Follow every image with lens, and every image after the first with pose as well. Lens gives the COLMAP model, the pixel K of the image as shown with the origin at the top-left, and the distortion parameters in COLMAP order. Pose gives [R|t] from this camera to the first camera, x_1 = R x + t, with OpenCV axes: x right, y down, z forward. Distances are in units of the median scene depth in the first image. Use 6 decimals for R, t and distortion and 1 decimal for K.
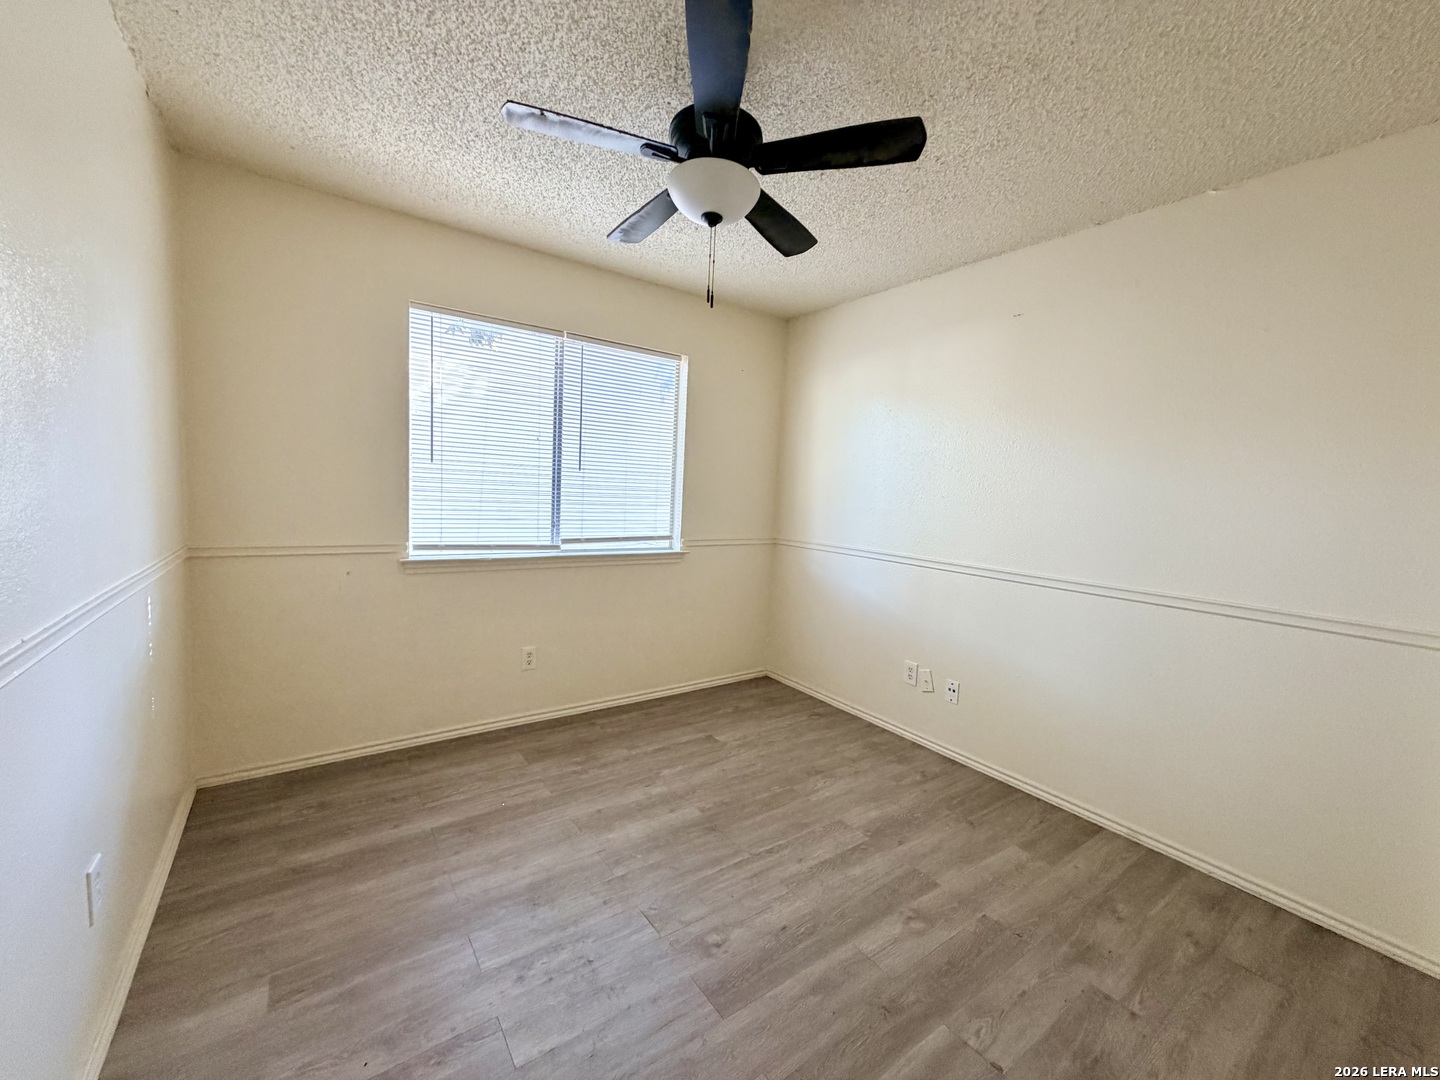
lens RADIAL K [[573.8, 0, 717.8], [0, 573.8, 539.9], [0, 0, 1]] dist [0.000251, 0.000013]
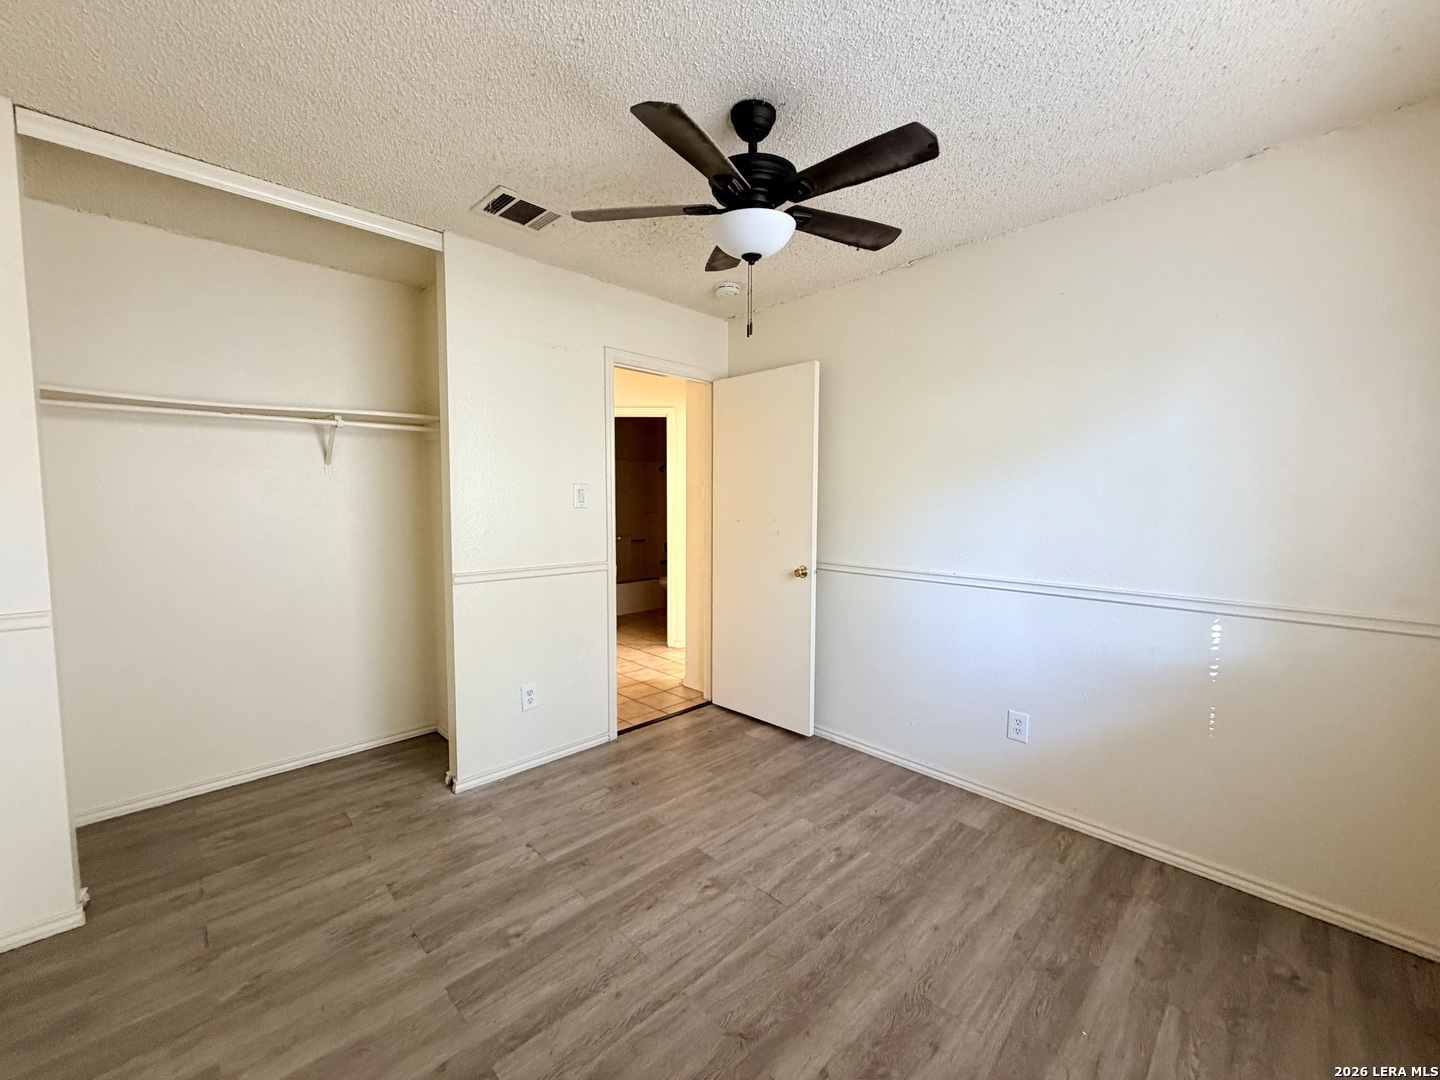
lens RADIAL K [[573.8, 0, 717.8], [0, 573.8, 539.9], [0, 0, 1]] dist [0.000251, 0.000013]
pose [[-0.987326, -0.037198, -0.154285, 0.177525], [-0.060733, 0.986703, 0.150757, -0.179386], [0.146626, 0.158217, -0.976457, 1.928515]]
